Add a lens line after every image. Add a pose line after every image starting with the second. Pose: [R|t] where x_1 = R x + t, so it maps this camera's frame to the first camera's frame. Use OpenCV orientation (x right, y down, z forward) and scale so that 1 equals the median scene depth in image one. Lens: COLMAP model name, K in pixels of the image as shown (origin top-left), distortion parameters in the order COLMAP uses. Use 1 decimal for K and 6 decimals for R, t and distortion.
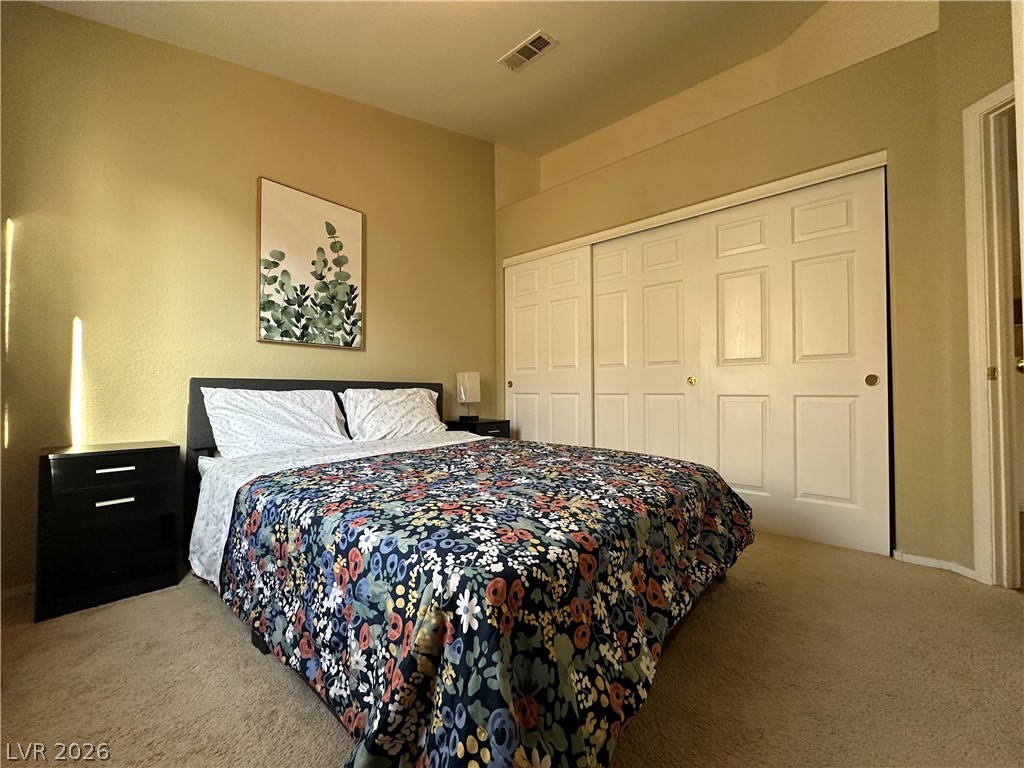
lens RADIAL K [[406.4, 0, 513.9], [0, 406.4, 384.6], [0, 0, 1]] dist [-0.006613, 0.001548]
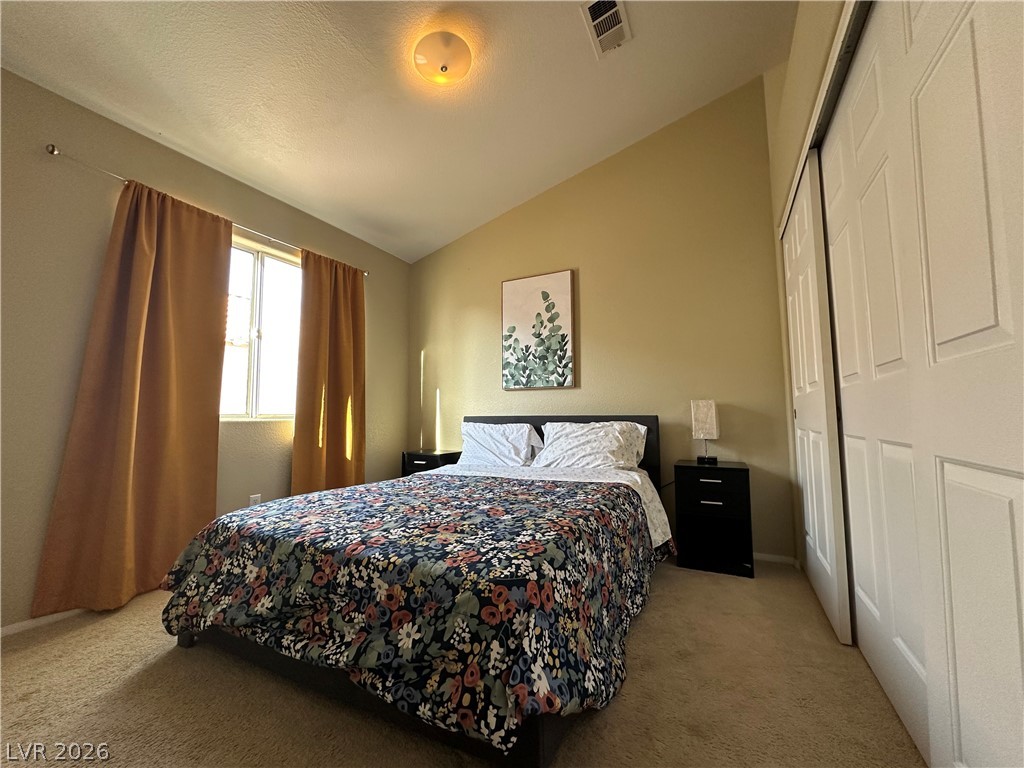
lens RADIAL K [[406.4, 0, 510.8], [0, 406.4, 384.4], [0, 0, 1]] dist [-0.006613, 0.001548]
pose [[0.238497, -0.077449, -0.968050, 0.757234], [0.024733, 0.996976, -0.073669, -0.016285], [0.970828, -0.006373, 0.239691, 0.610079]]
